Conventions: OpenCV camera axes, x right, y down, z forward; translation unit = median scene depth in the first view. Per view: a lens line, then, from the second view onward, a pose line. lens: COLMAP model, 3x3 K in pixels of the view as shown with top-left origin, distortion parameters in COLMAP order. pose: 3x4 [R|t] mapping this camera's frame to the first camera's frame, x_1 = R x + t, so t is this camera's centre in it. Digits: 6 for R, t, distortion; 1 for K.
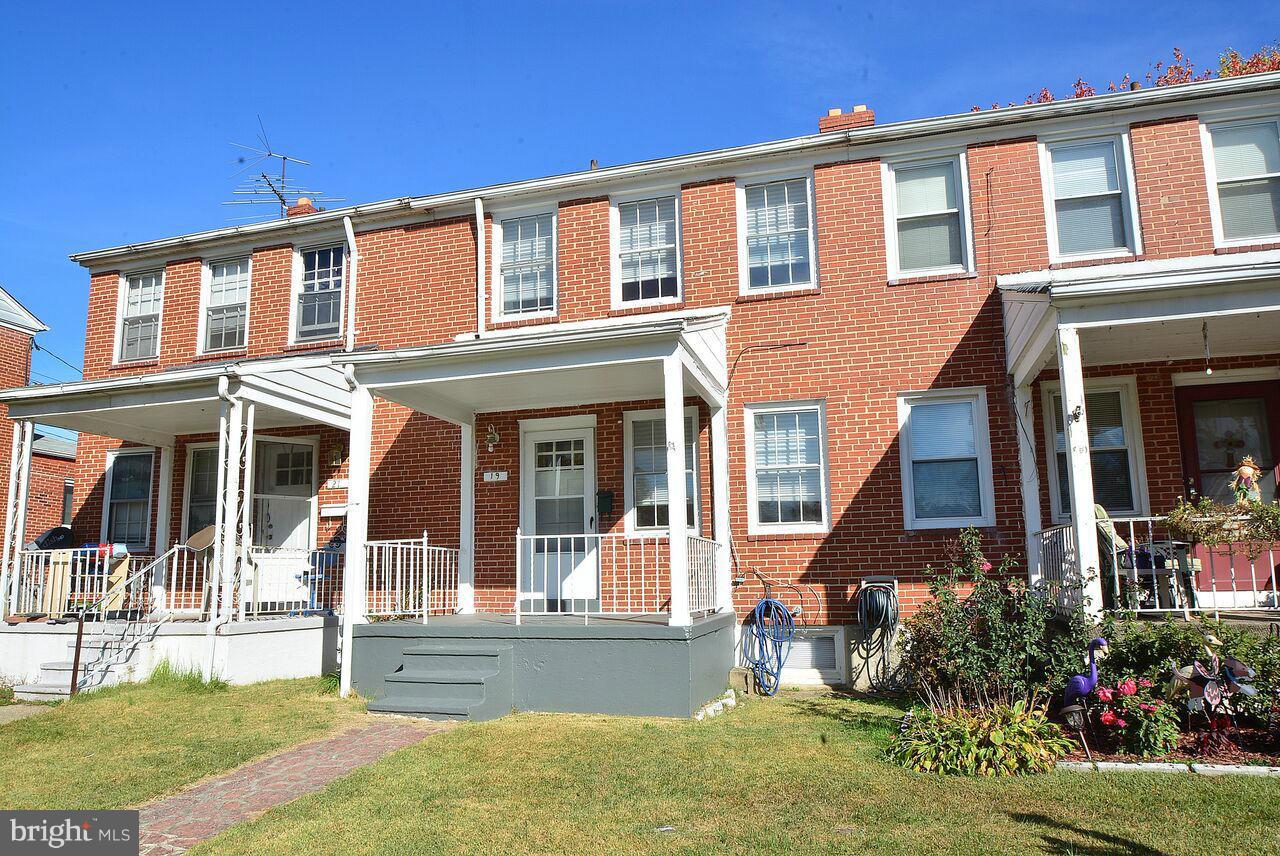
lens RADIAL K [[967.1, 0, 640.0], [0, 967.1, 428.0], [0, 0, 1]] dist [-0.000116, 0.000273]
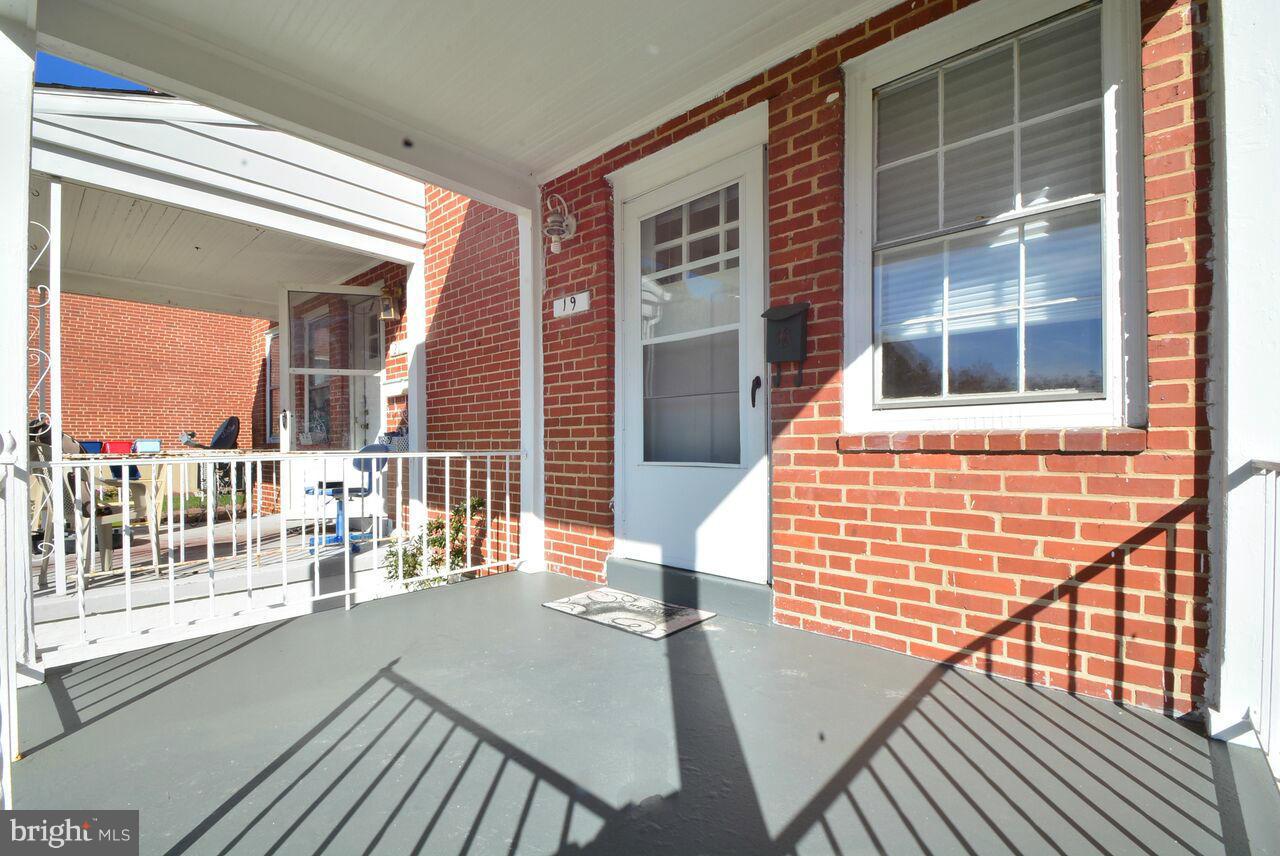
lens RADIAL K [[563.1, 0, 620.5], [0, 563.1, 449.3], [0, 0, 1]] dist [0.003053, 0.000345]
pose [[0.870360, 0.016762, -0.492131, 0.014636], [0.069641, 0.985185, 0.156719, 0.080058], [0.487467, -0.170675, 0.856298, 0.762696]]
